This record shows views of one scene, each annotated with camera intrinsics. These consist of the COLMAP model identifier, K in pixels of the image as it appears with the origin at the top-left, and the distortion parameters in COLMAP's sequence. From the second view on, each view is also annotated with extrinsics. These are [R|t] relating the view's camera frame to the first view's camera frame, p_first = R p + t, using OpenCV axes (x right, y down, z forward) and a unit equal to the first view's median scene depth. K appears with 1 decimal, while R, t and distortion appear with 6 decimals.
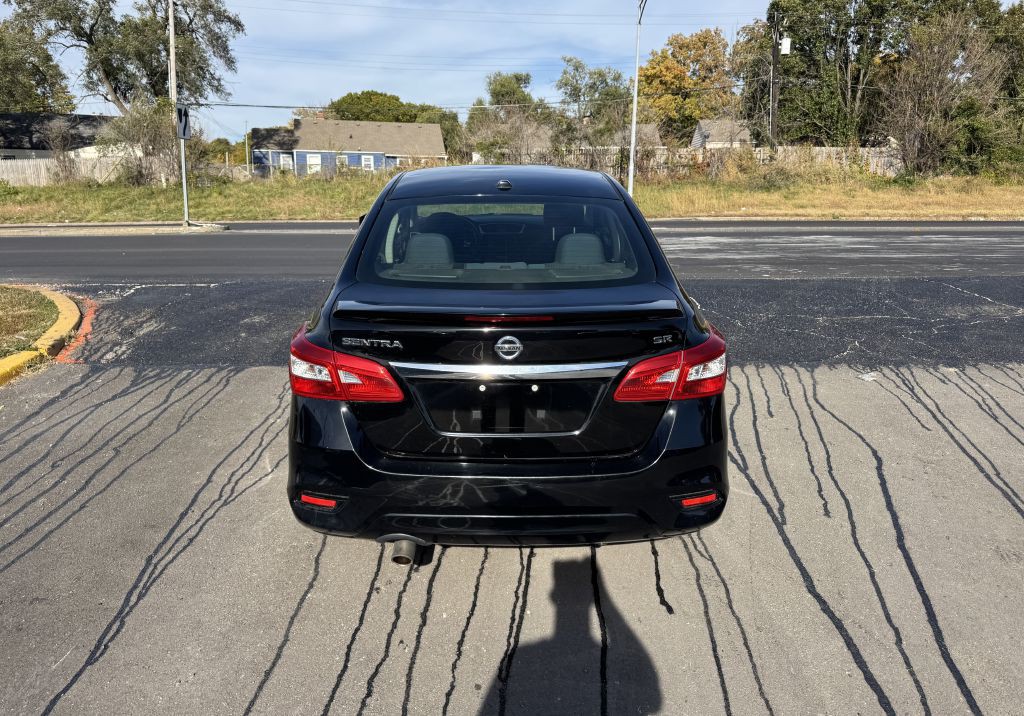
lens RADIAL K [[771.8, 0, 505.3], [0, 771.8, 360.8], [0, 0, 1]] dist [0.031244, -0.038932]
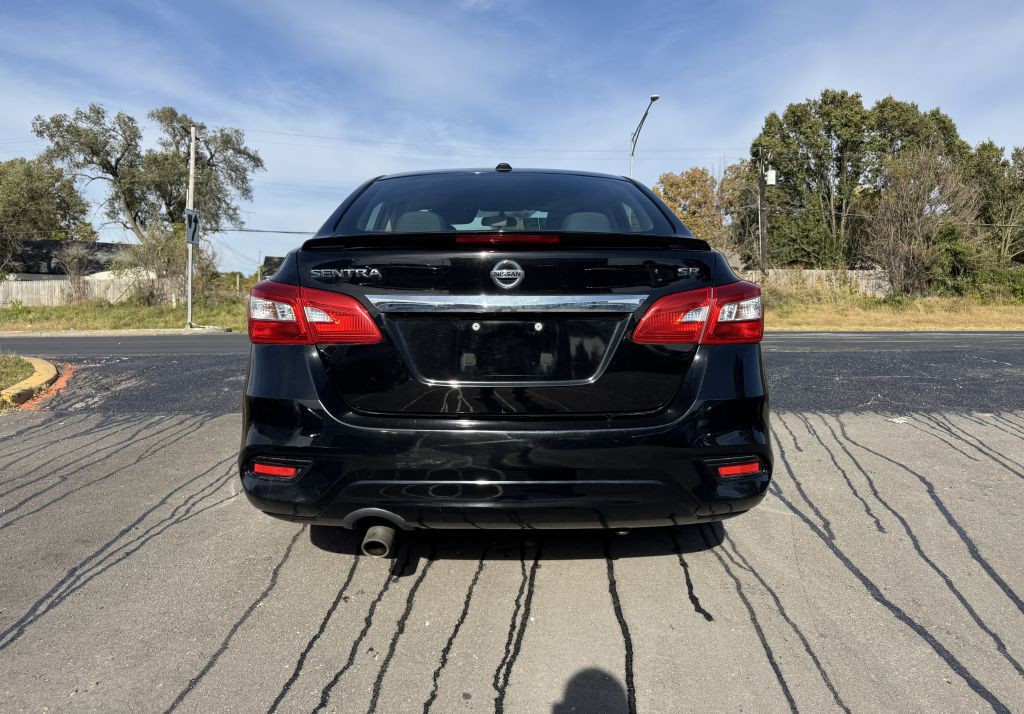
lens RADIAL K [[762.1, 0, 512.0], [0, 762.1, 357.0], [0, 0, 1]] dist [0.008363, -0.004341]
pose [[0.999981, -0.000119, 0.006089, 0.002268], [0.001184, 0.984521, -0.175263, 0.106957], [-0.005974, 0.175267, 0.984503, 0.096085]]
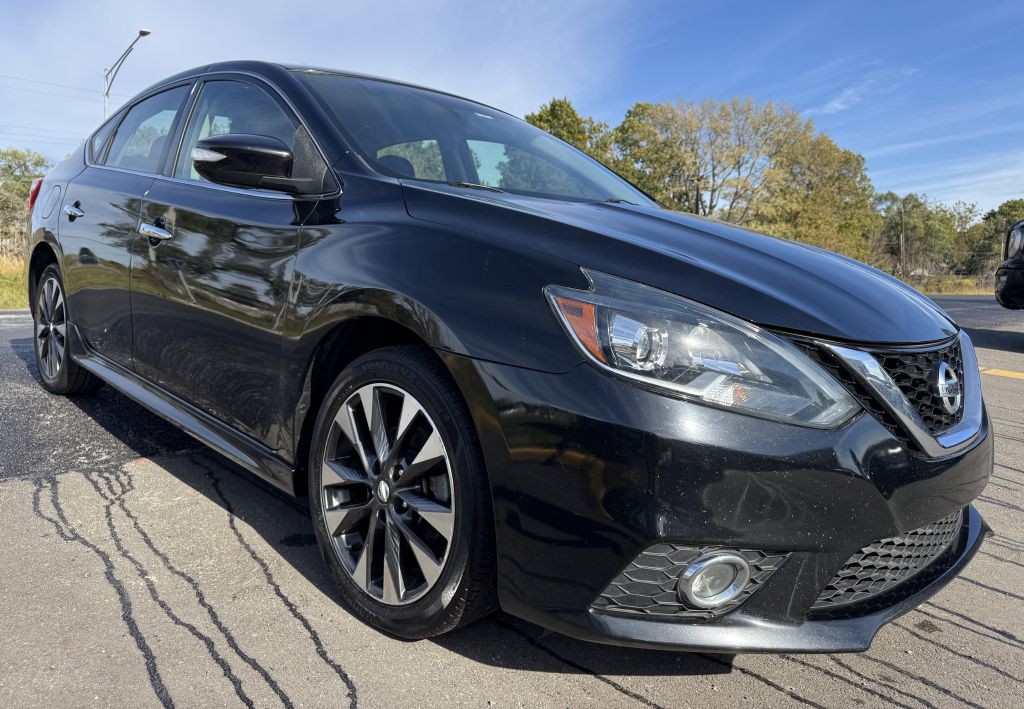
lens RADIAL K [[751.1, 0, 546.2], [0, 751.1, 333.1], [0, 0, 1]] dist [0.000362, 0.001533]
pose [[0.717263, -0.044536, 0.695377, -0.362641], [0.163654, 0.980808, -0.105988, 0.022839], [-0.677311, 0.189822, 0.710786, 0.491189]]
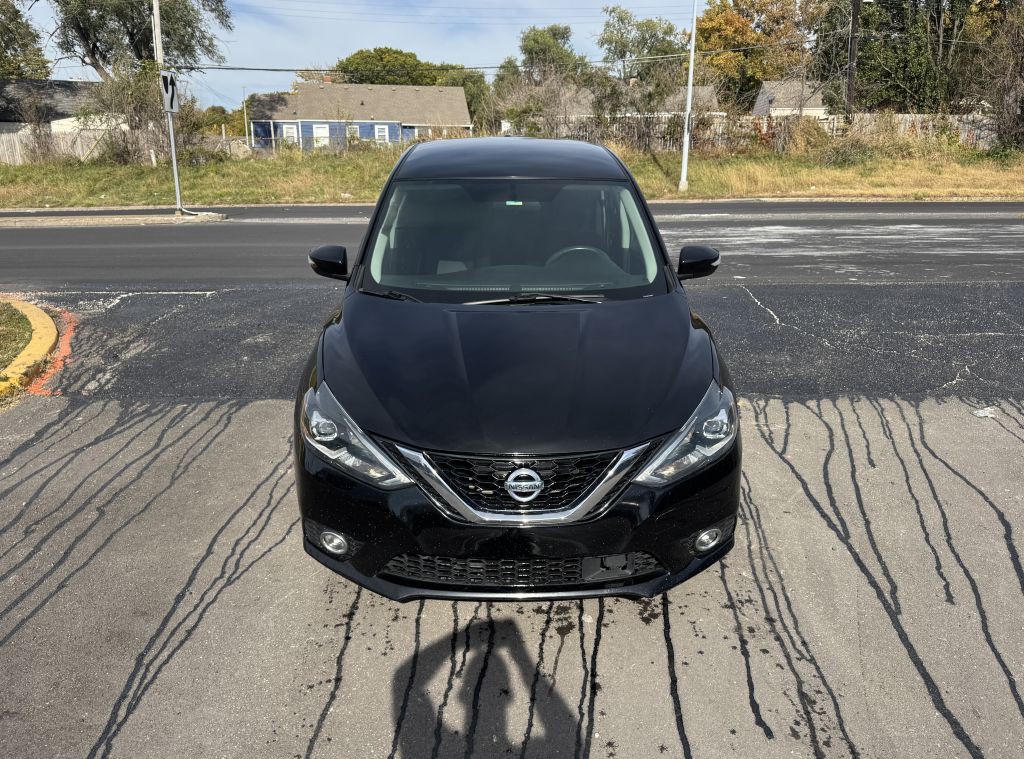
lens RADIAL K [[840.7, 0, 523.4], [0, 840.7, 453.3], [0, 0, 1]] dist [0.026359, -0.035862]
pose [[0.999872, 0.000983, -0.015972, -0.018476], [0.000848, 0.993455, 0.114225, -0.041830], [0.015979, -0.114224, 0.993327, 0.076979]]
